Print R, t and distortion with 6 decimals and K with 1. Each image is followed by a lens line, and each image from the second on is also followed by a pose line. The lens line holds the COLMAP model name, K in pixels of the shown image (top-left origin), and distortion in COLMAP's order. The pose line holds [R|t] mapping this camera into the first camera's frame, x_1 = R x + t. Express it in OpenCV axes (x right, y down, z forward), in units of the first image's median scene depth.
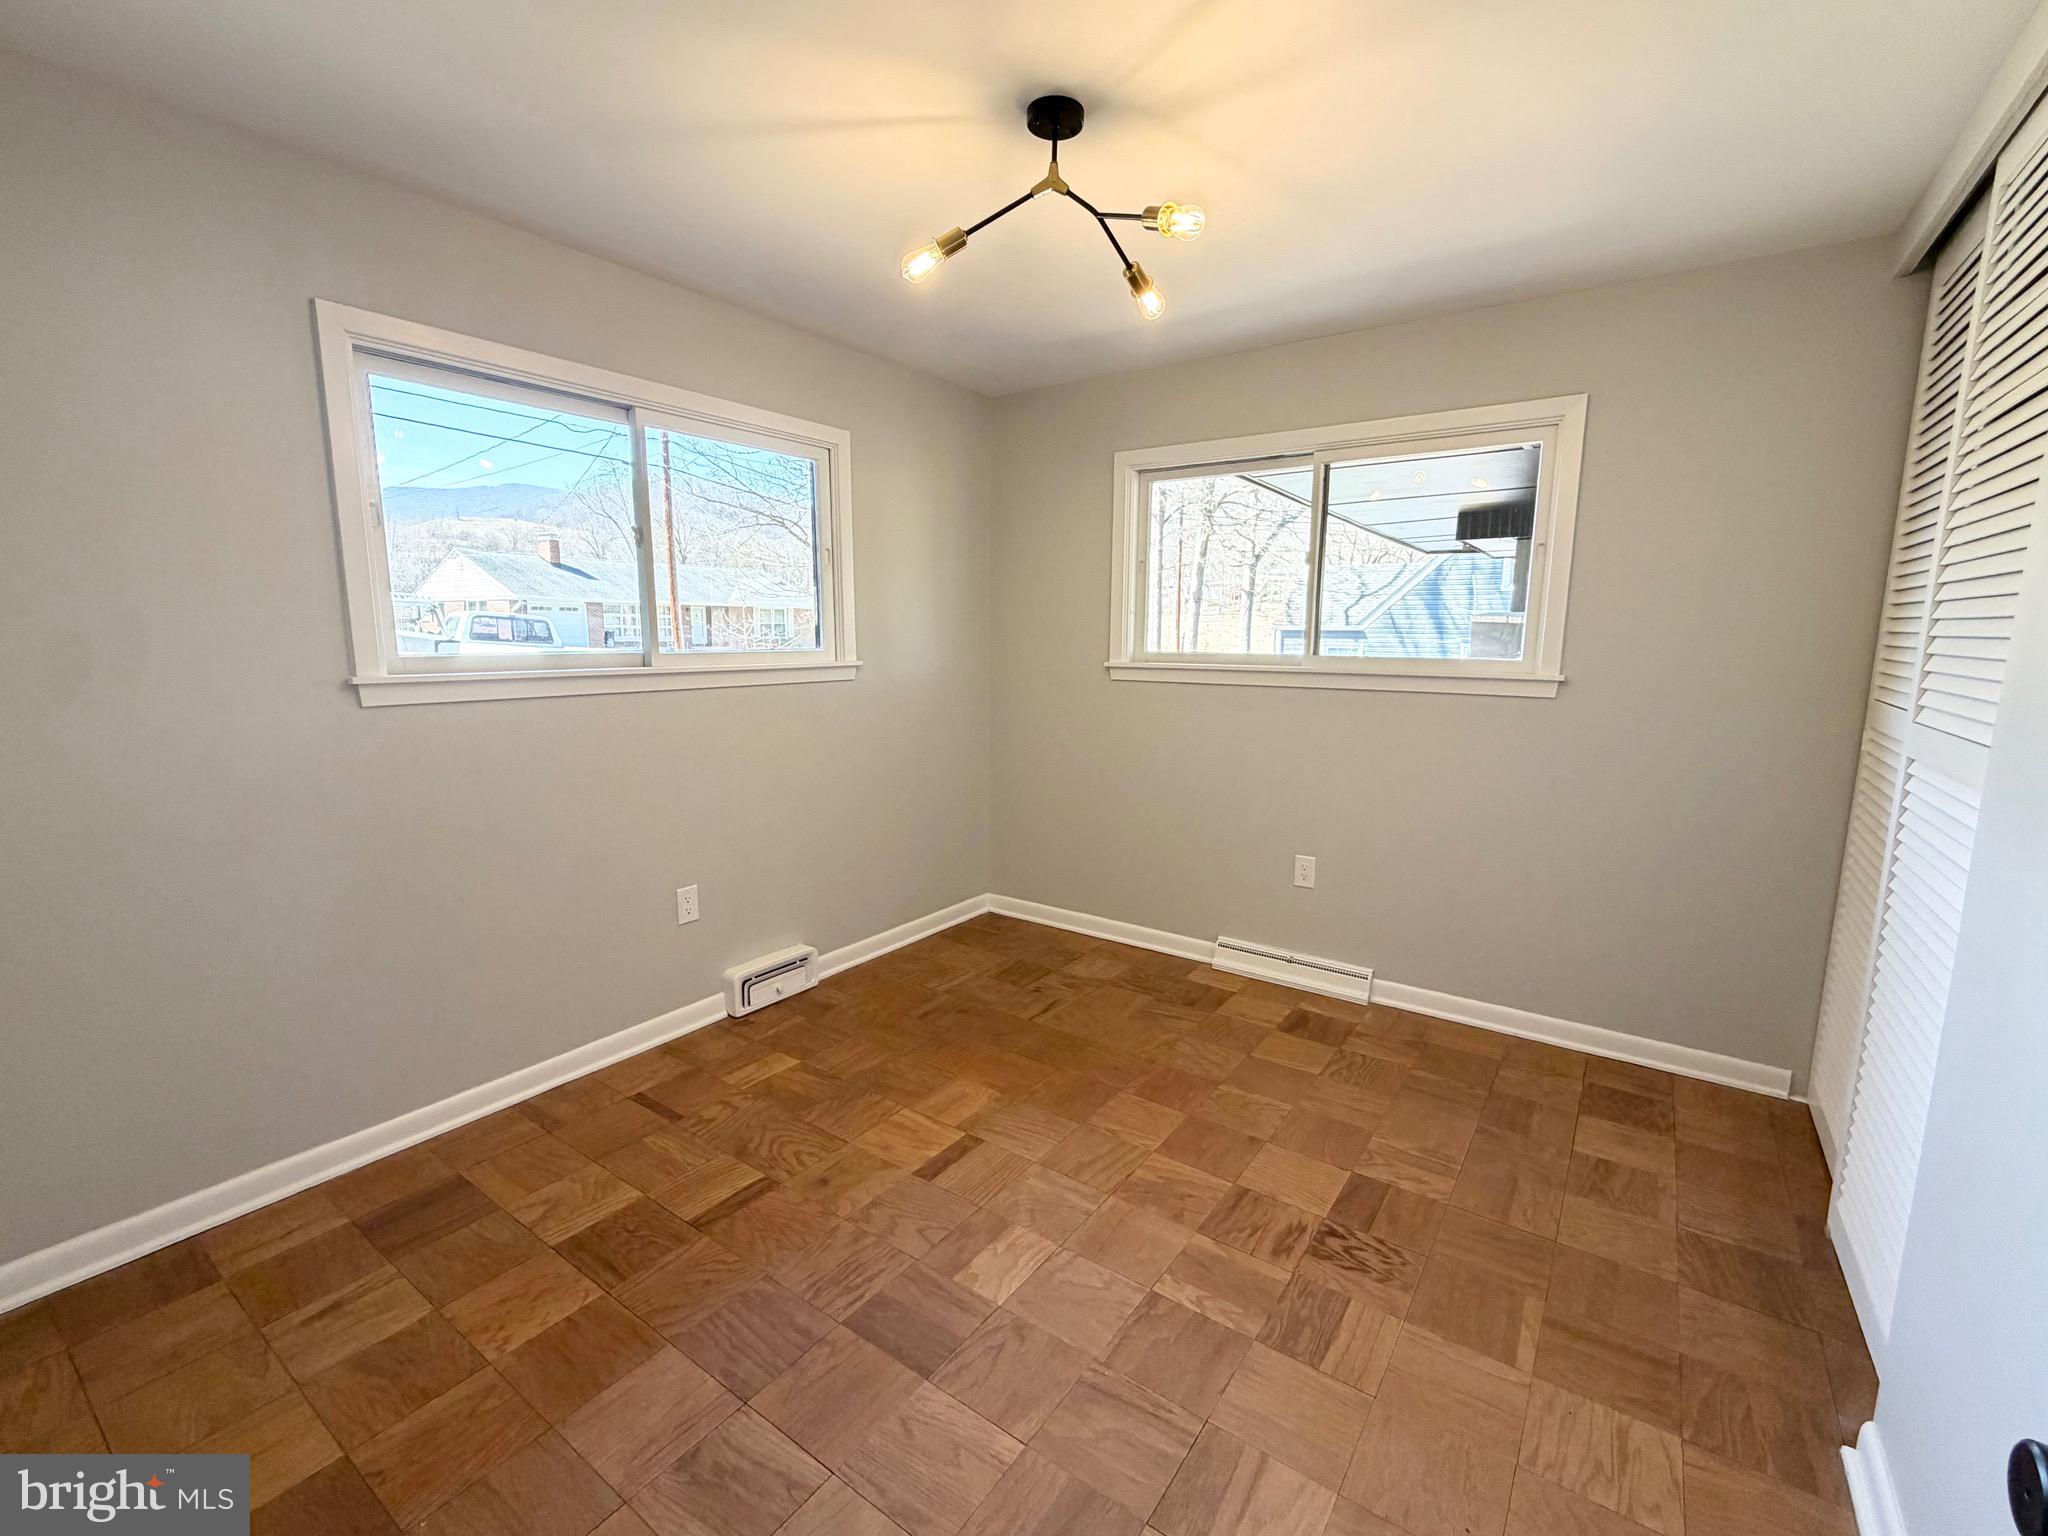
lens RADIAL K [[889.6, 0, 1023.3], [0, 889.6, 770.0], [0, 0, 1]] dist [0.002918, 0.000412]
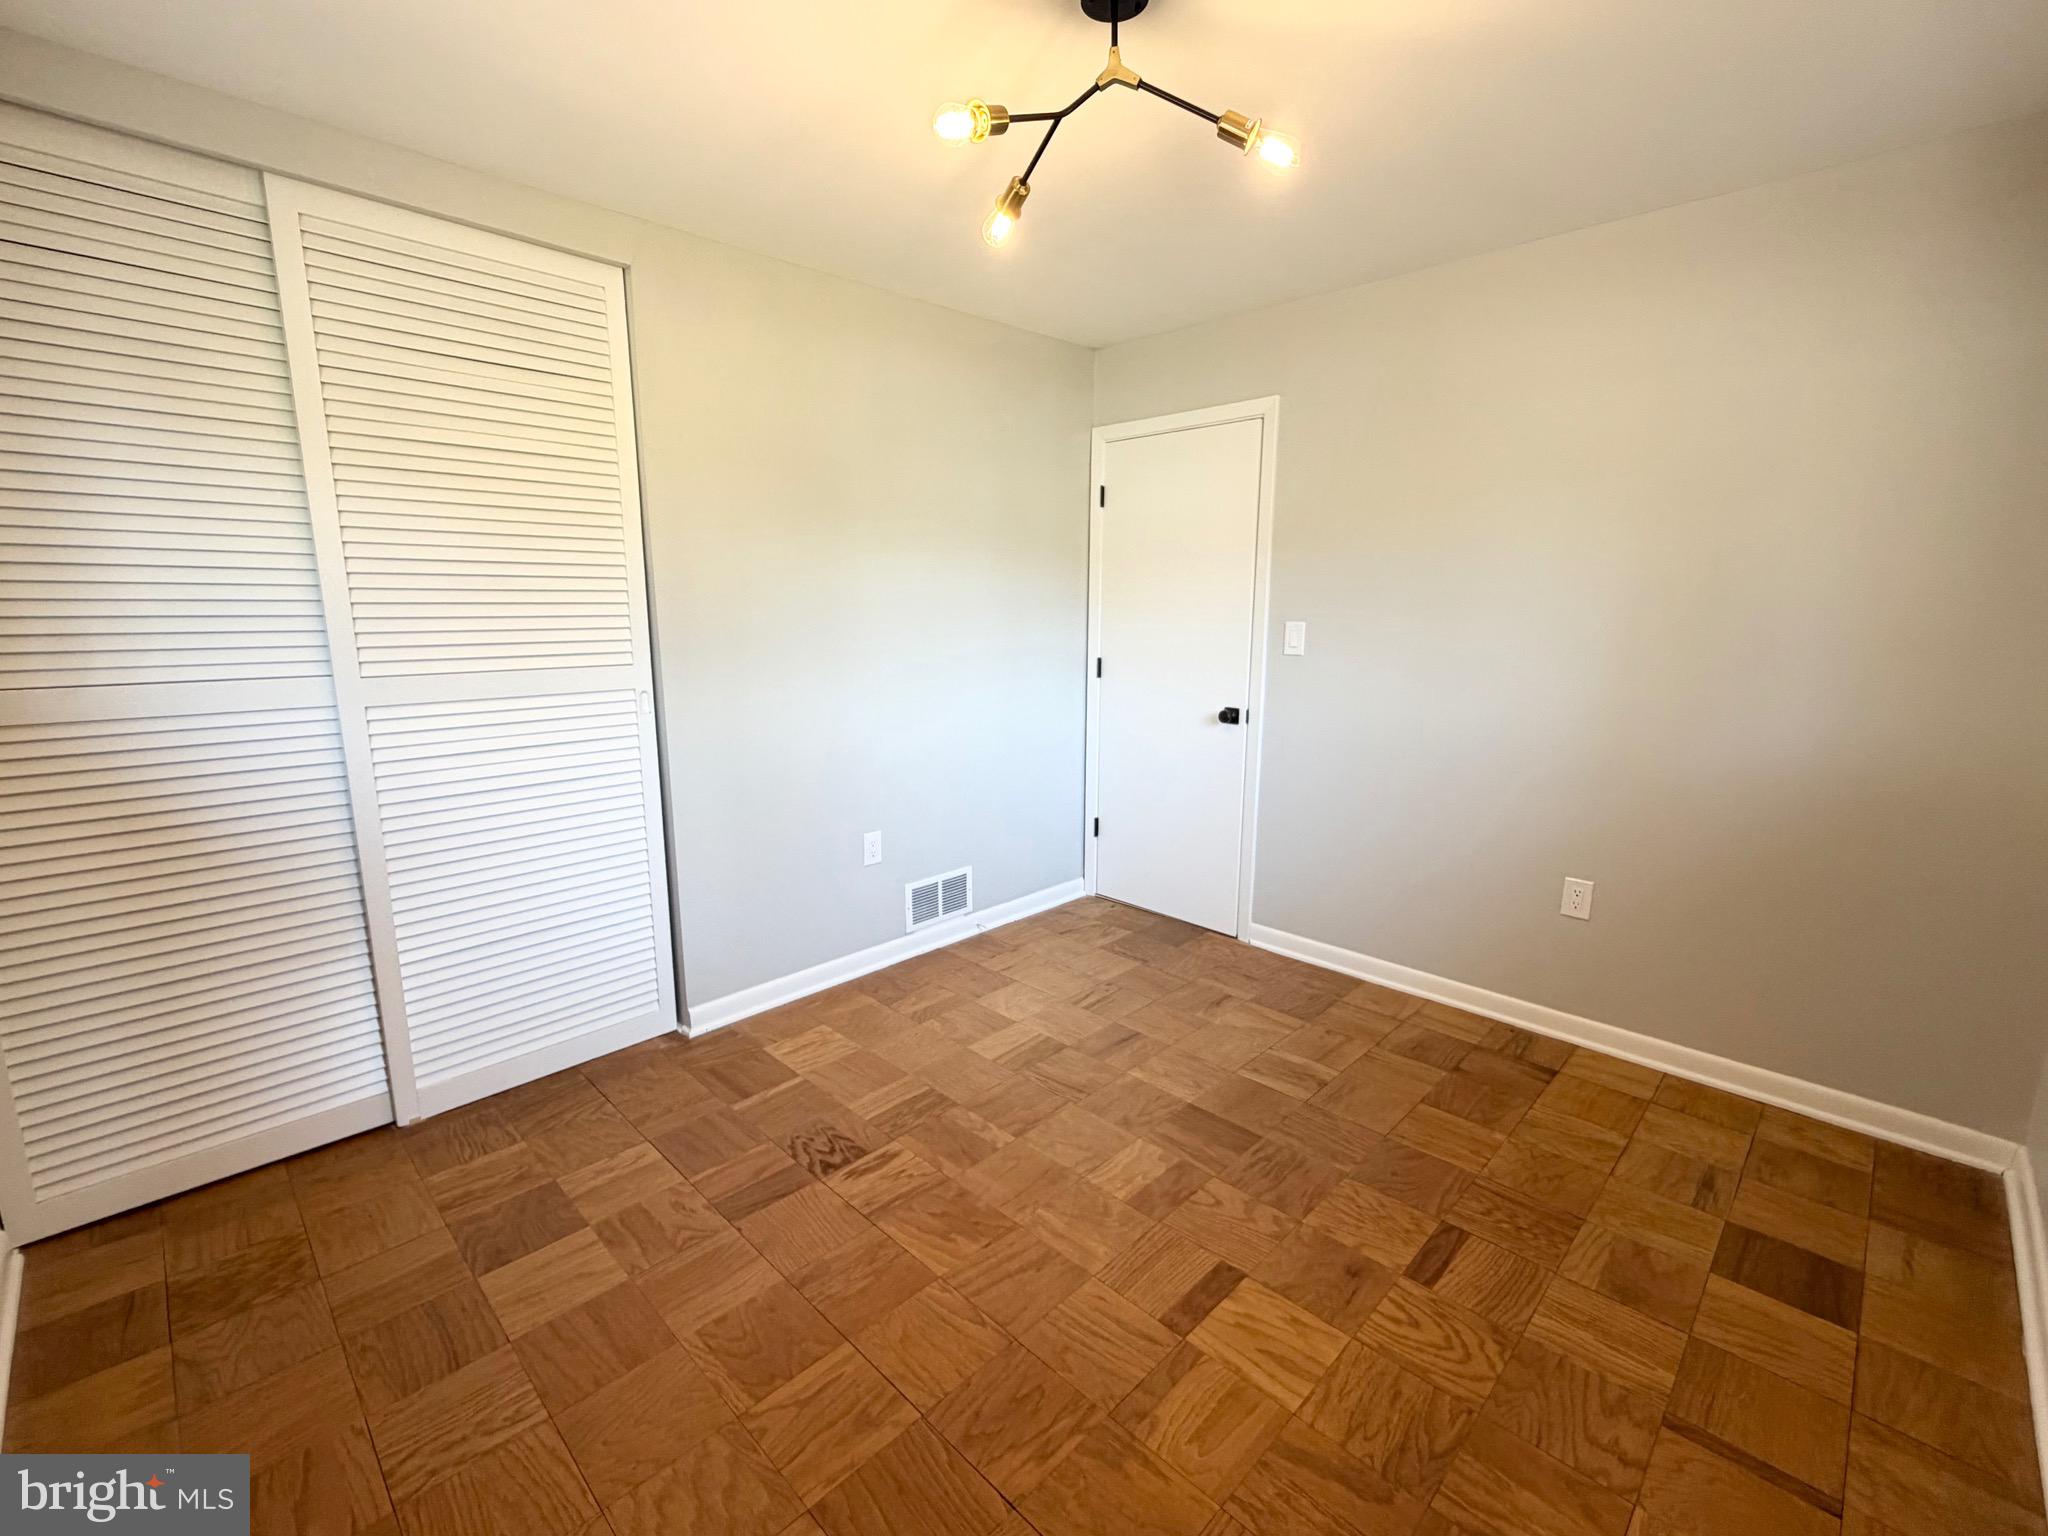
lens RADIAL K [[889.6, 0, 1023.5], [0, 889.6, 765.6], [0, 0, 1]] dist [0.002918, 0.000412]
pose [[-0.986499, -0.033614, 0.160278, -0.041673], [0.024878, 0.936587, 0.349550, -0.304451], [-0.161864, 0.348819, -0.923107, 1.784864]]
